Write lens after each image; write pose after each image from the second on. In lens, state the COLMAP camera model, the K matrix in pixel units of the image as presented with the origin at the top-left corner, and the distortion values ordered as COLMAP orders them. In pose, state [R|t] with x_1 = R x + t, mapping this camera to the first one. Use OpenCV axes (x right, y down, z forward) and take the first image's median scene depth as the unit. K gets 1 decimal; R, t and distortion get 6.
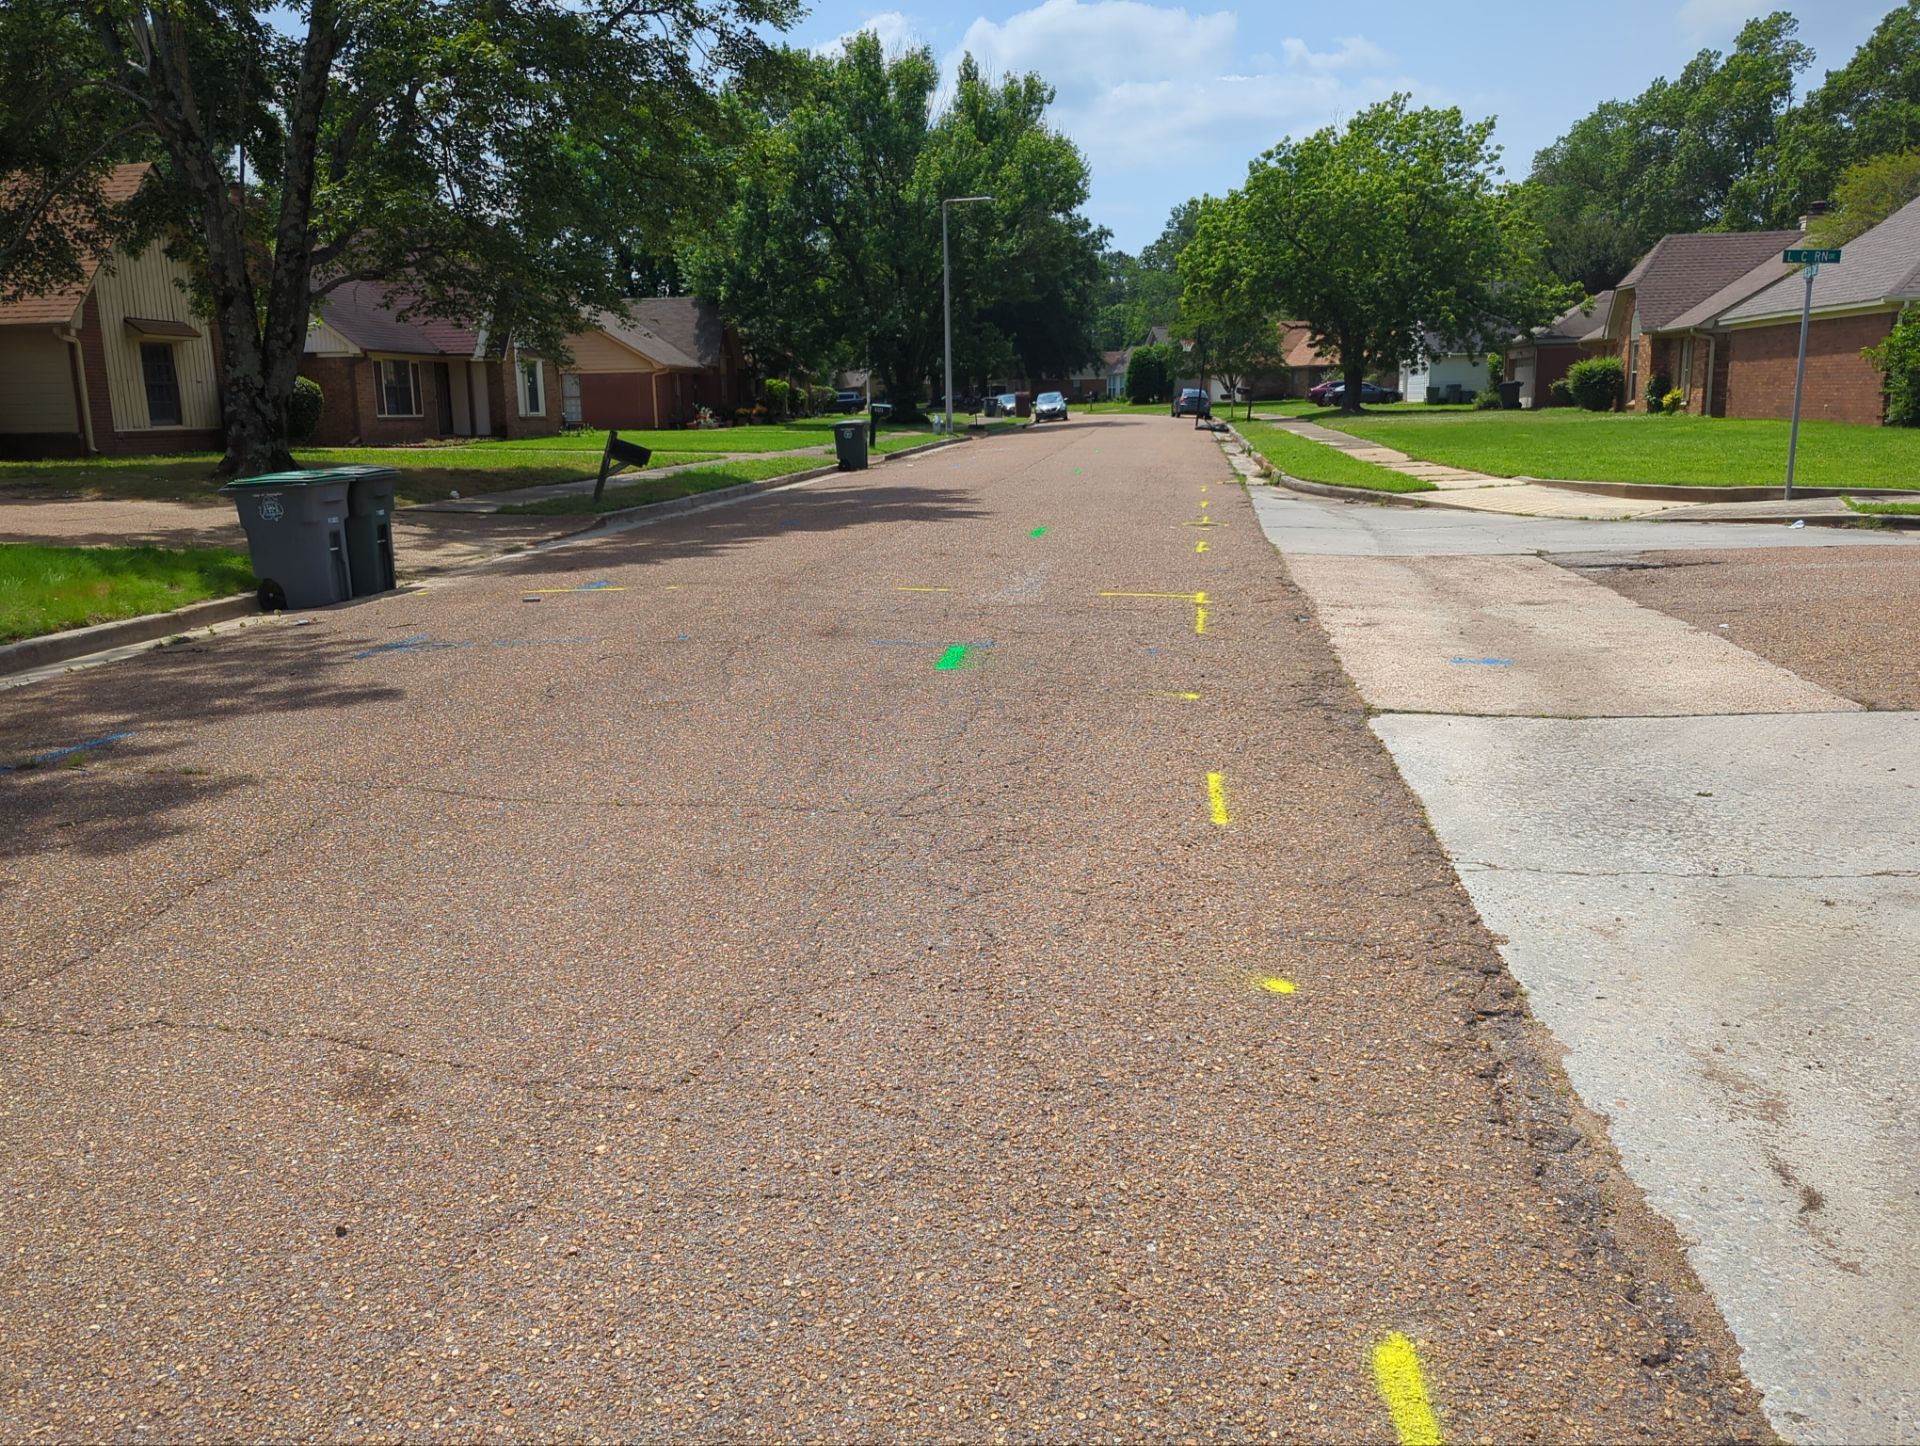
lens RADIAL K [[1570.1, 0, 951.8], [0, 1570.1, 711.5], [0, 0, 1]] dist [0.064145, -0.058590]
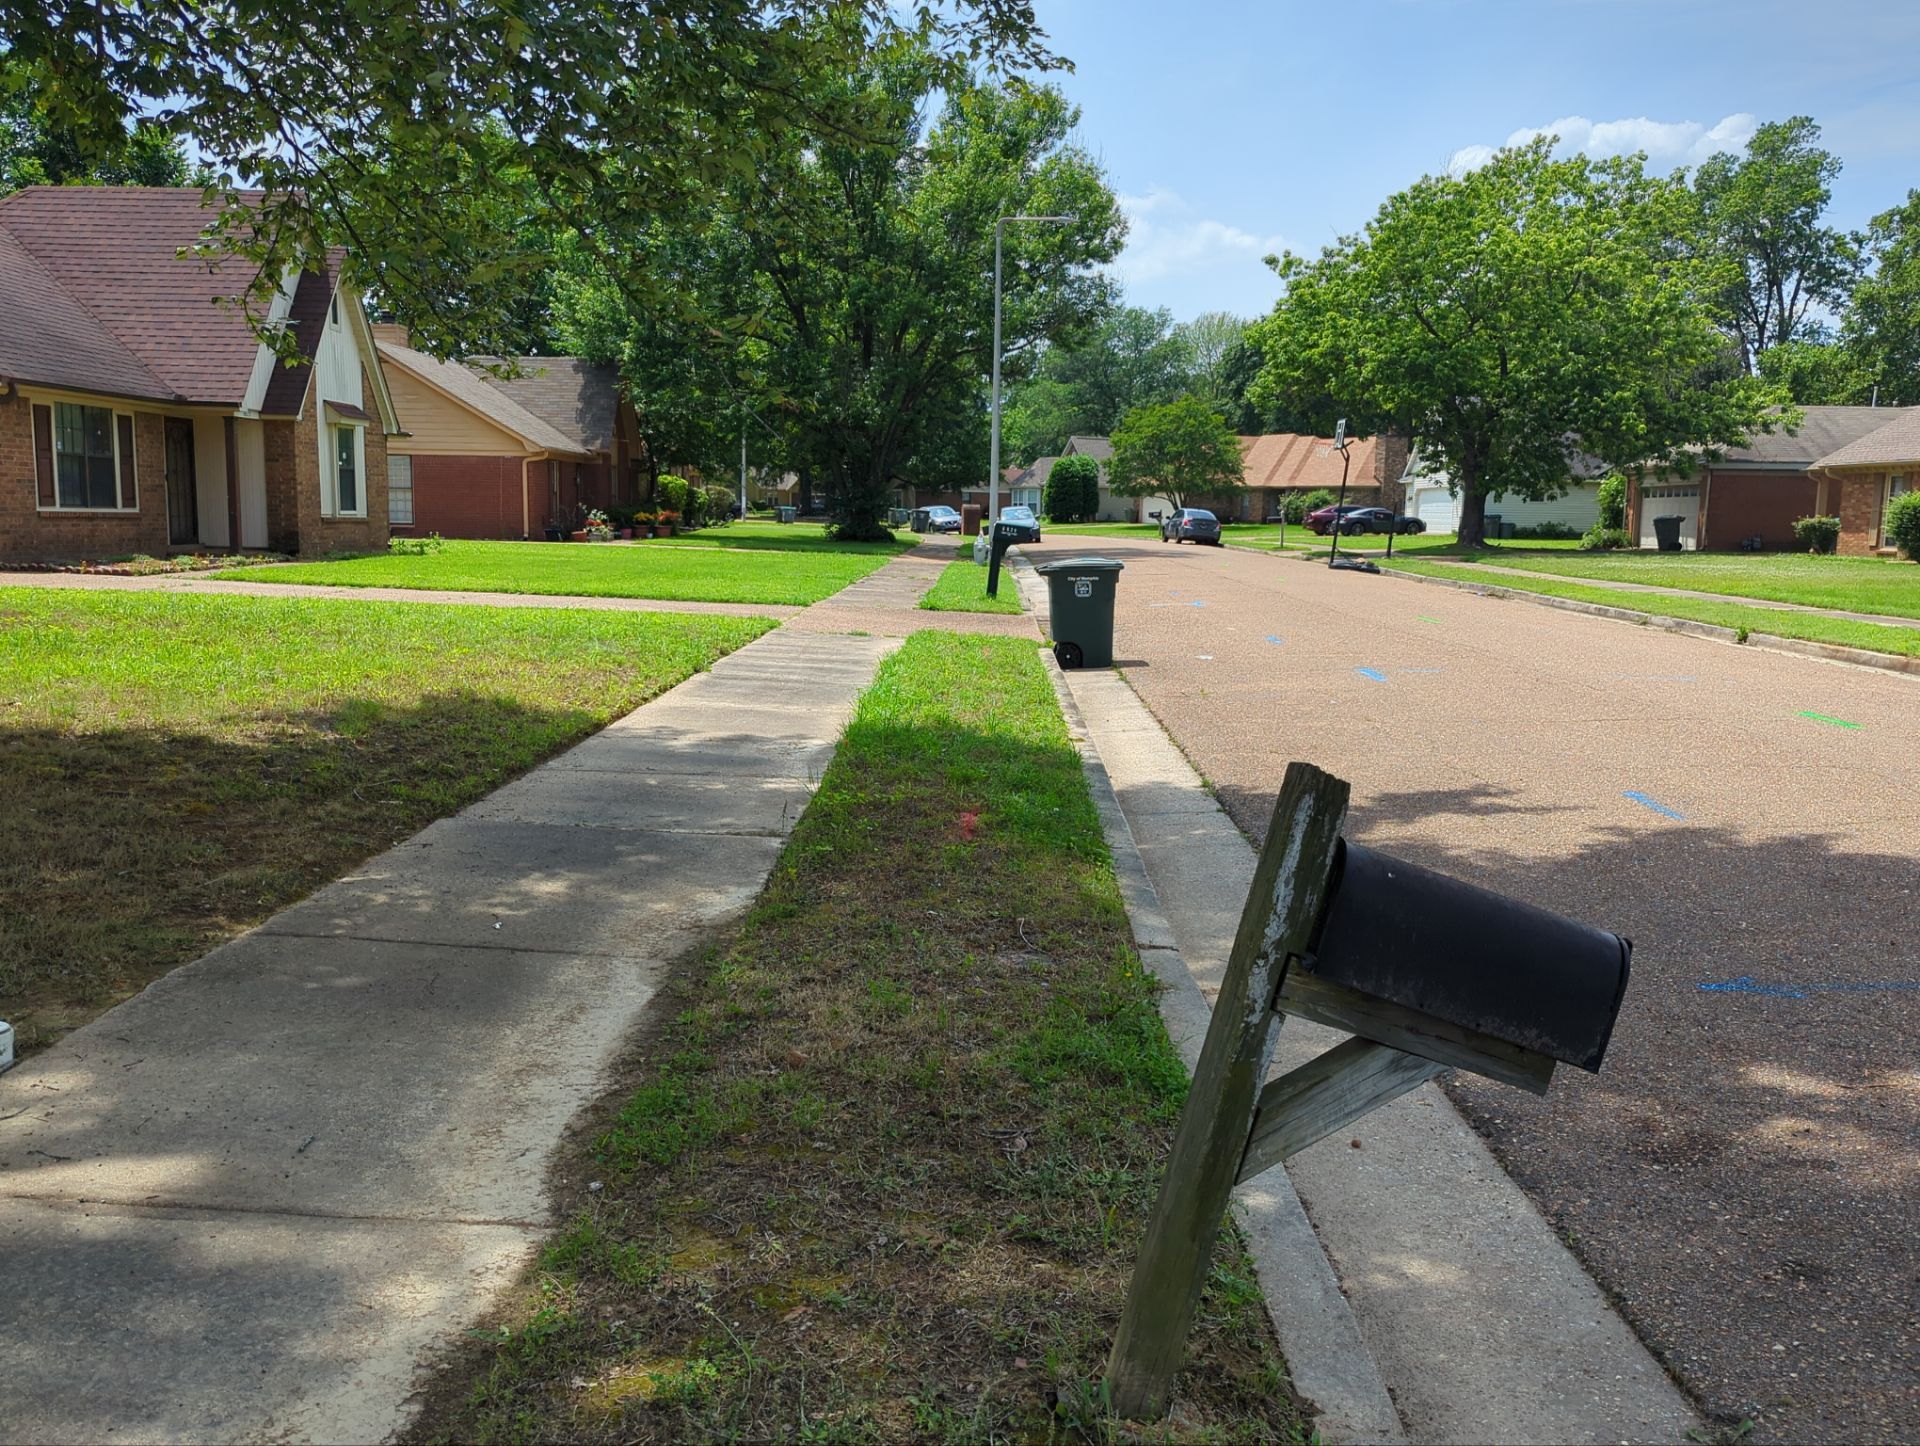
lens RADIAL K [[1567.5, 0, 956.5], [0, 1567.5, 715.5], [0, 0, 1]] dist [0.055323, -0.034246]
pose [[0.991699, 0.019984, 0.127020, -0.091776], [-0.011600, 0.997725, -0.066407, -0.062692], [-0.128058, 0.064382, 0.989675, 0.320642]]
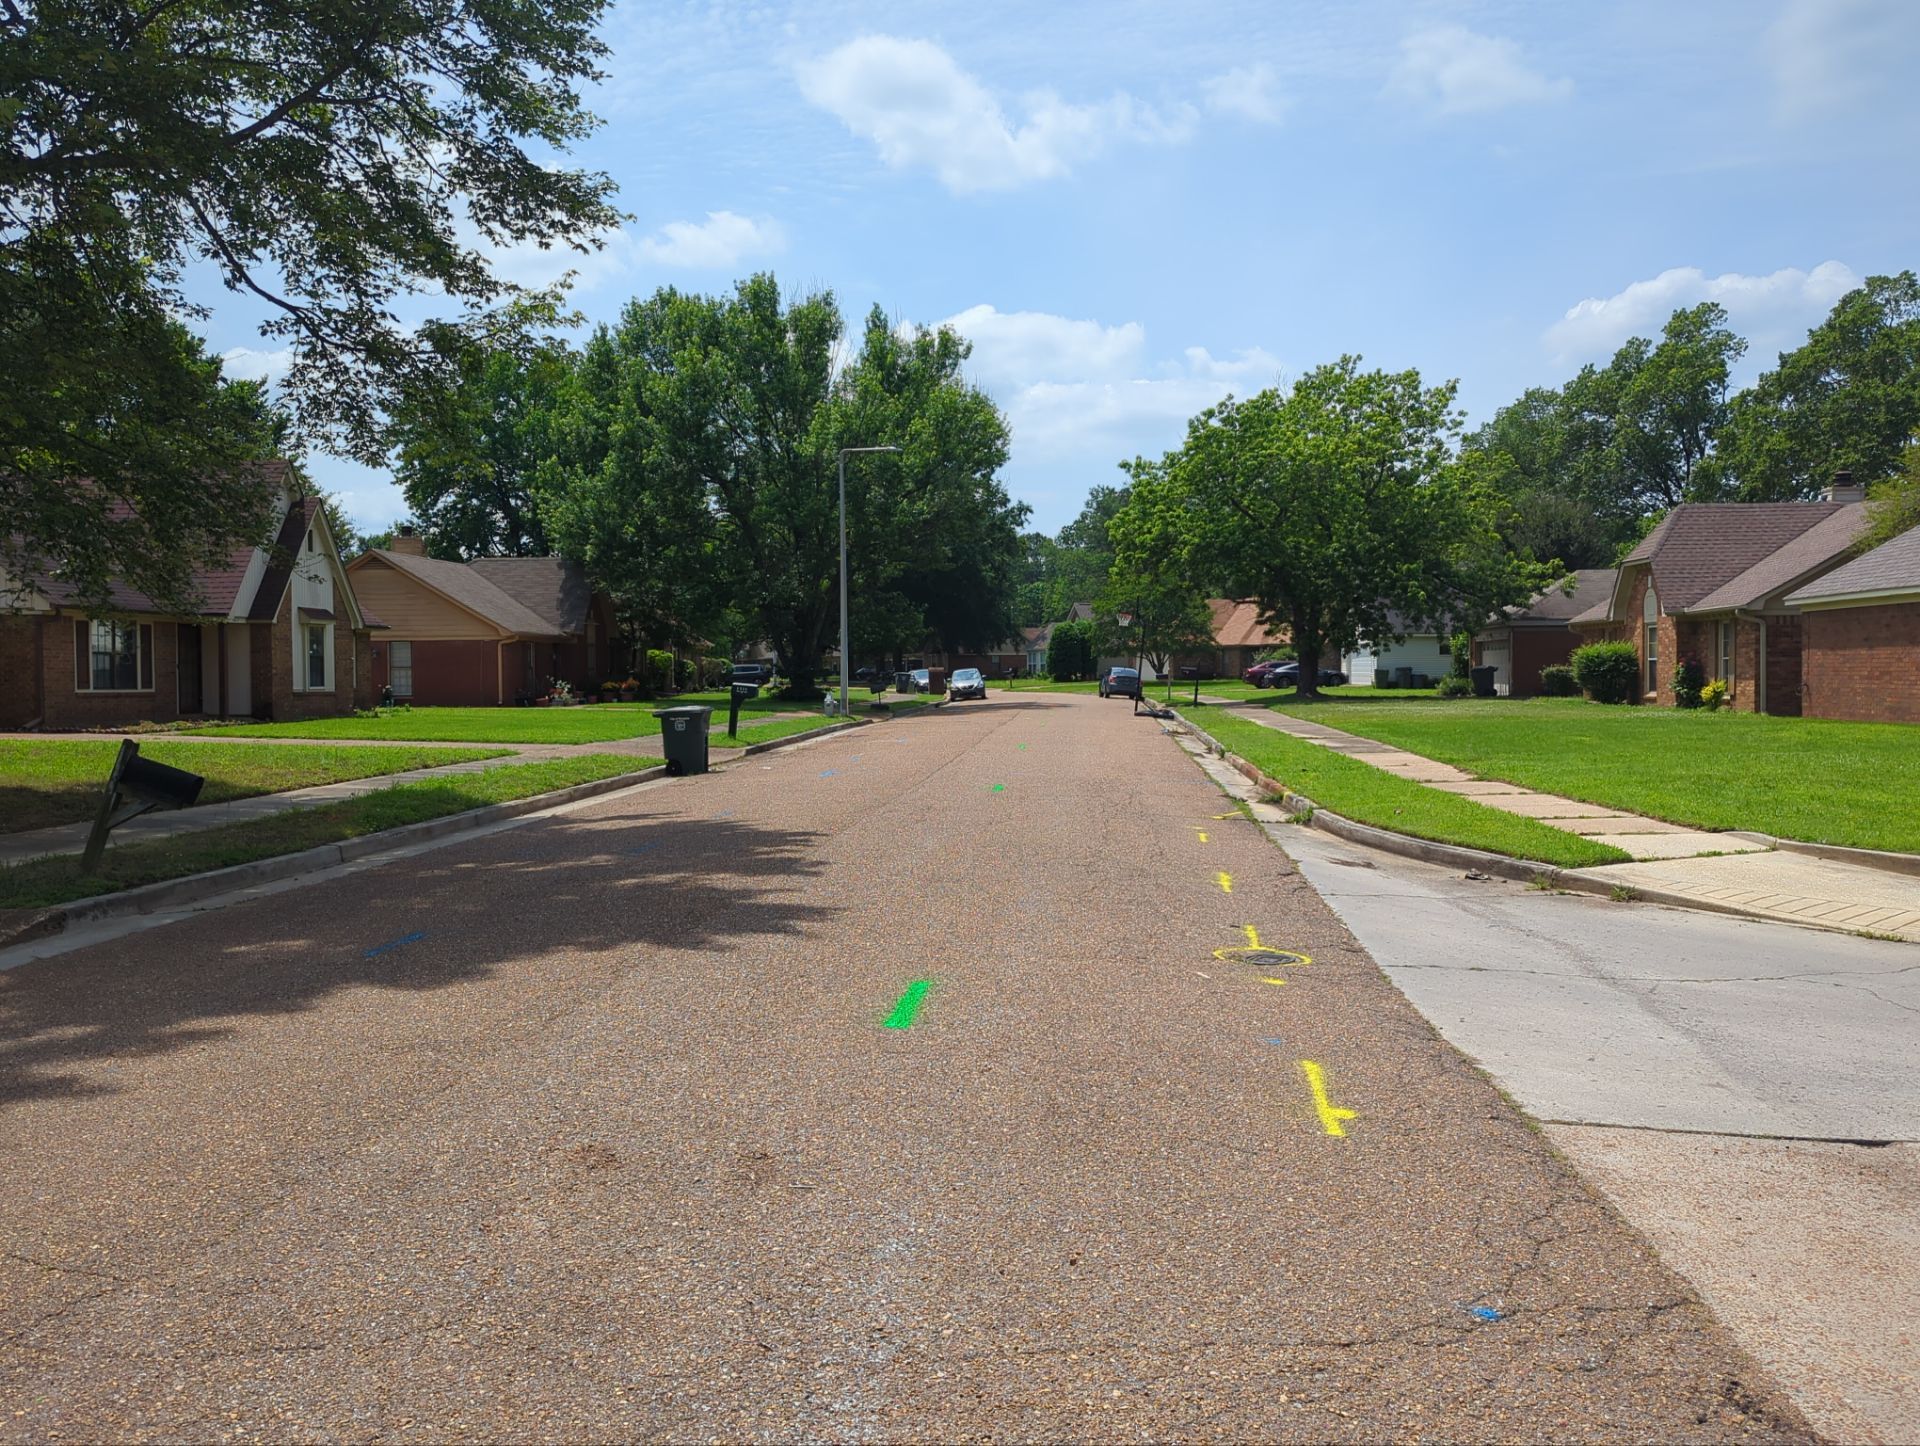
lens RADIAL K [[1563.2, 0, 952.8], [0, 1563.2, 727.9], [0, 0, 1]] dist [0.070348, -0.062534]
pose [[0.998636, 0.012408, 0.050715, 0.012935], [-0.004165, 0.987187, -0.159513, -0.035407], [-0.052044, 0.159085, 0.985892, 0.165321]]
